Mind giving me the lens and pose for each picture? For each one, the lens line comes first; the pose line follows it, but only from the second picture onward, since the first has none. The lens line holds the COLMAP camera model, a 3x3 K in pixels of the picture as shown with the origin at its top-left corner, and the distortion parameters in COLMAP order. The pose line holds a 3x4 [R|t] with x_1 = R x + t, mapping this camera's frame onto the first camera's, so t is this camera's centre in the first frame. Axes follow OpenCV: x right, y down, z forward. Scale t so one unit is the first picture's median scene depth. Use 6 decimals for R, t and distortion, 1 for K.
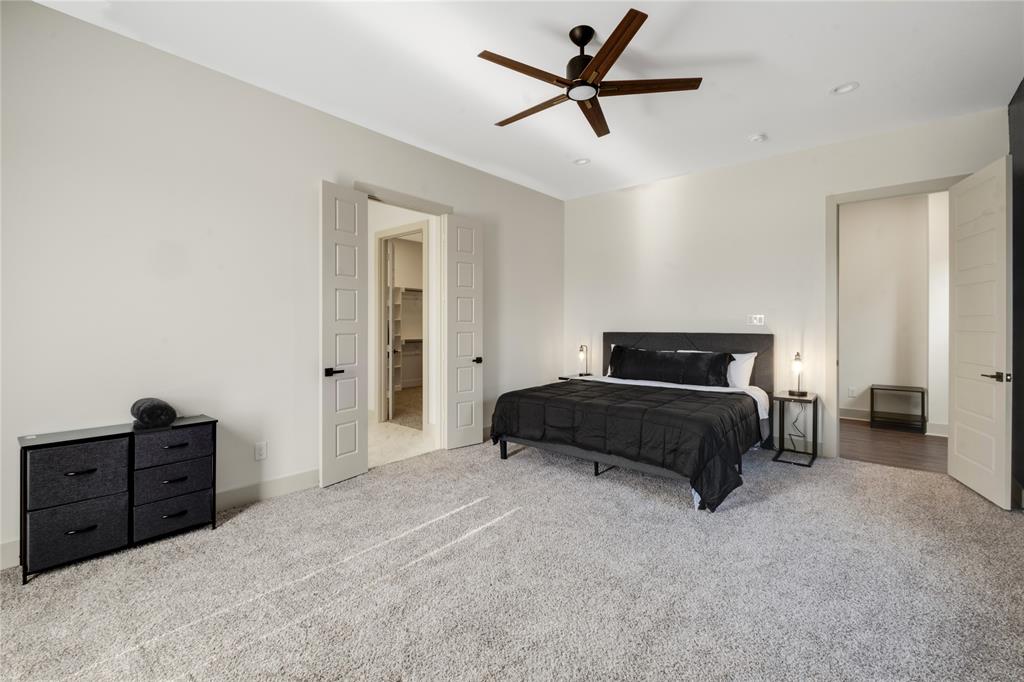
lens RADIAL K [[450.8, 0, 507.2], [0, 450.8, 325.9], [0, 0, 1]] dist [-0.001423, -0.000573]
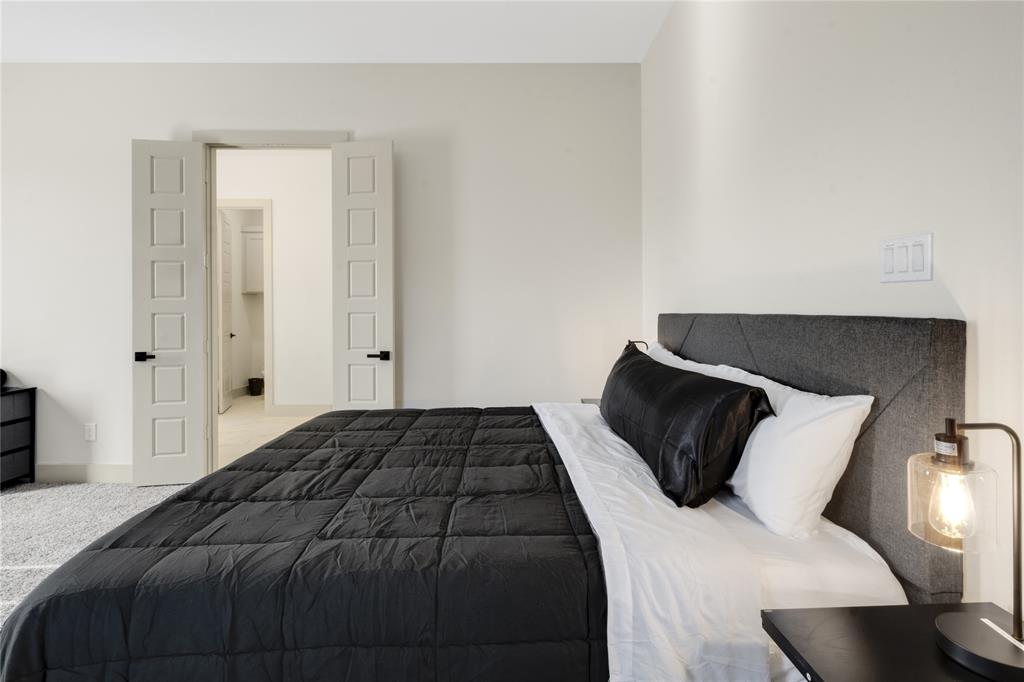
lens RADIAL K [[503.8, 0, 513.2], [0, 503.8, 312.9], [0, 0, 1]] dist [0.001022, -0.000590]
pose [[0.660612, -0.000548, -0.750728, 0.803285], [0.005296, 0.999978, 0.003930, 0.016921], [0.750709, -0.006572, 0.660600, 0.875891]]
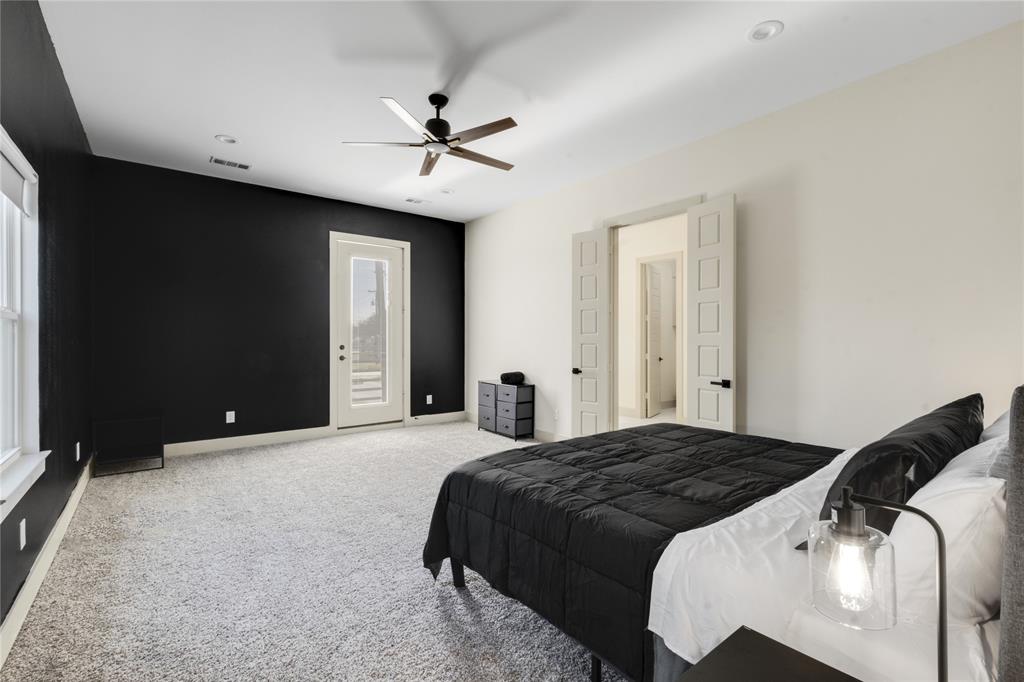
lens RADIAL K [[457.9, 0, 512.0], [0, 457.9, 341.0], [0, 0, 1]] dist [0.003184, -0.000119]
pose [[-0.209253, 0.007326, -0.977834, 0.999385], [0.000052, 0.999972, 0.007481, -0.000538], [0.977862, 0.001515, -0.209248, 1.078558]]
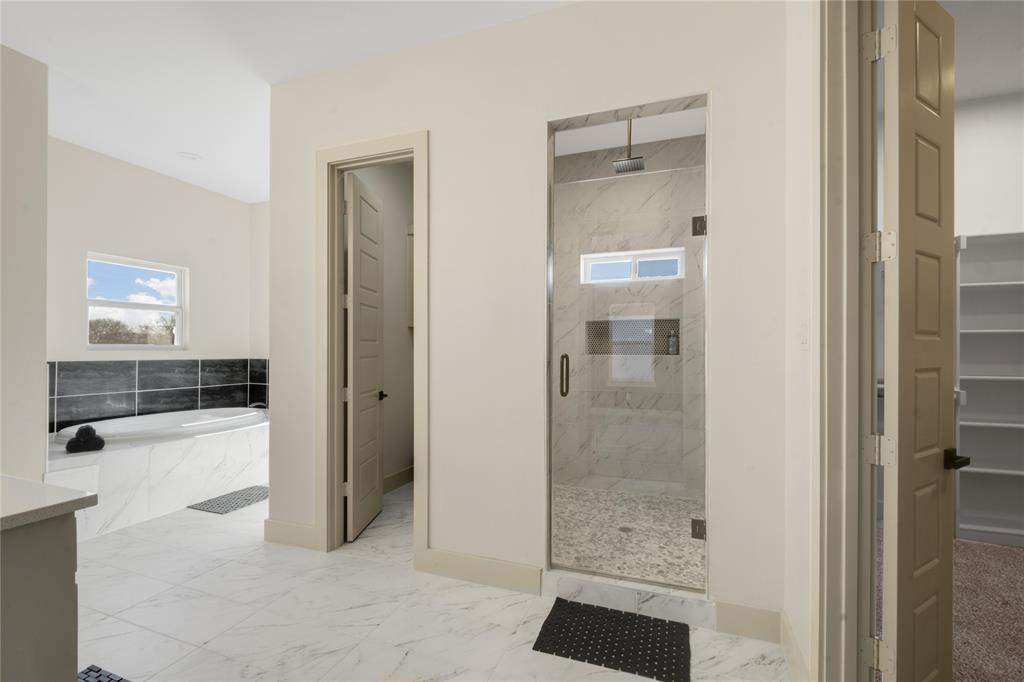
lens RADIAL K [[457.9, 0, 512.0], [0, 457.9, 341.0], [0, 0, 1]] dist [0.003184, -0.000119]
pose [[0.337941, -0.016719, -0.941019, -0.167756], [0.000273, 0.999844, -0.017666, -0.000570], [0.941167, 0.005713, 0.337893, 1.234107]]
